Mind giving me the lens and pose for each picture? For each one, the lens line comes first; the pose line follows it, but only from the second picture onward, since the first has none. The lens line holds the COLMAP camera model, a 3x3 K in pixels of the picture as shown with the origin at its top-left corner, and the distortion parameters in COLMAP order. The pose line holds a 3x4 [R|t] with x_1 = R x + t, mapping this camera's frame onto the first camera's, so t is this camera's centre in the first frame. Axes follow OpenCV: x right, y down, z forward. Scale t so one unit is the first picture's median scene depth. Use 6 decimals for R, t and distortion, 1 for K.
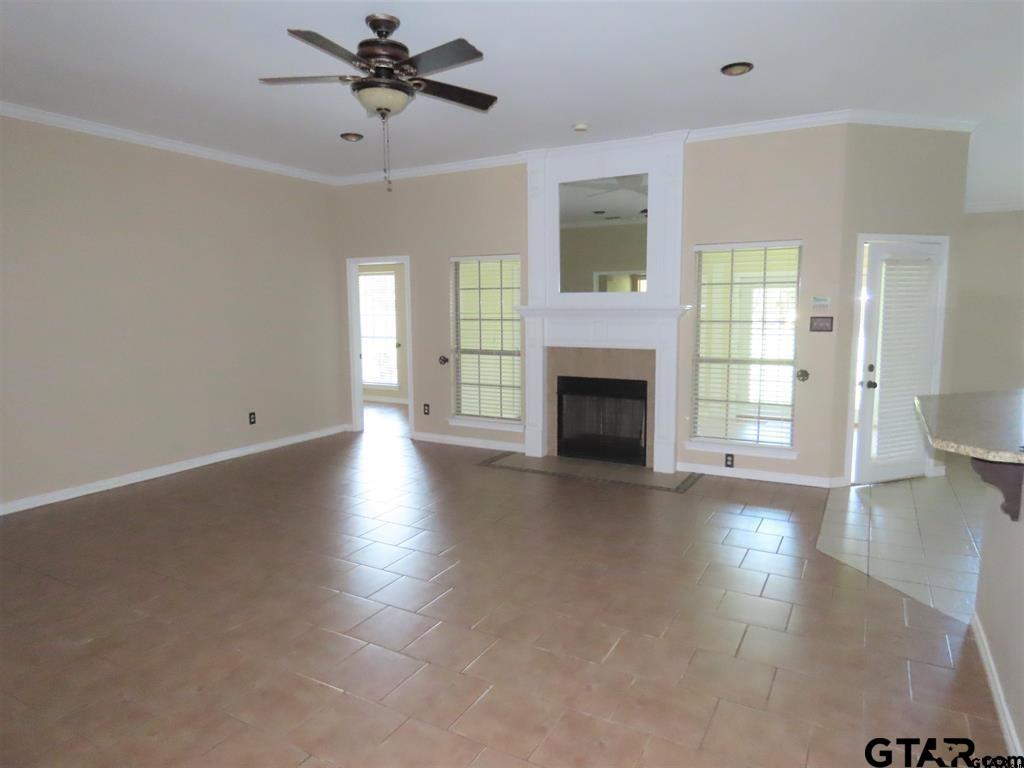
lens RADIAL K [[641.1, 0, 512.0], [0, 641.1, 384.0], [0, 0, 1]] dist [-0.001084, -0.001991]
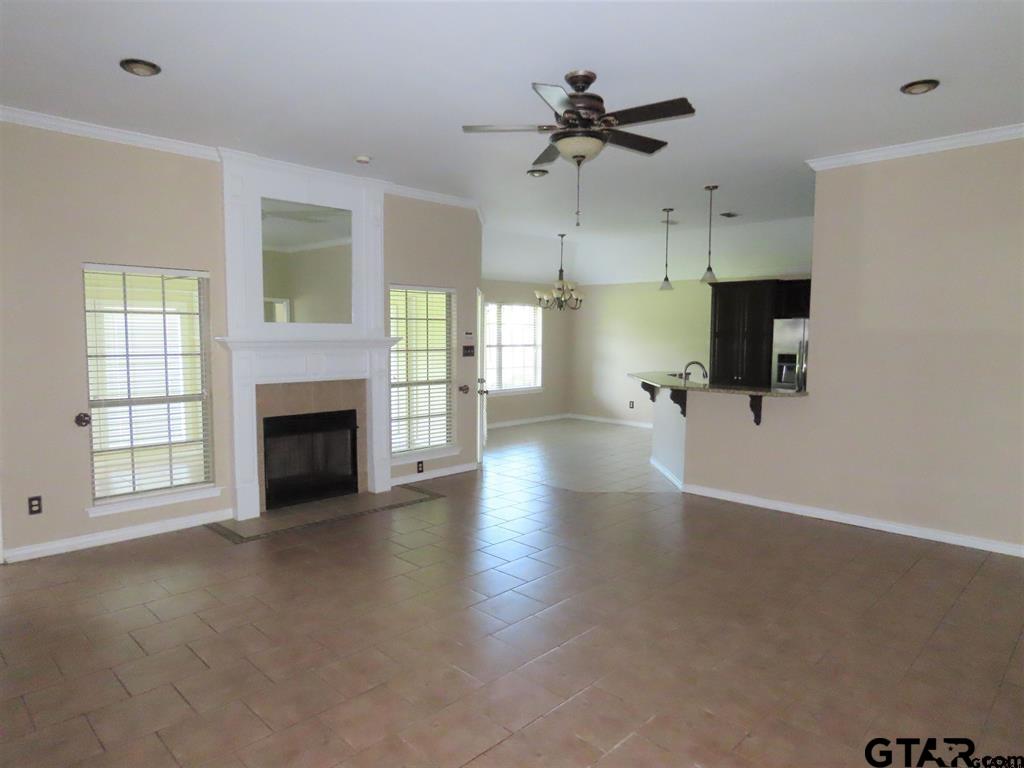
lens RADIAL K [[678.8, 0, 512.0], [0, 678.8, 384.0], [0, 0, 1]] dist [0.126997, -0.000389]
pose [[0.277134, -0.063133, 0.958755, -0.758901], [0.120203, 0.992278, 0.030595, -0.047911], [-0.953283, 0.106767, 0.282583, 0.429289]]
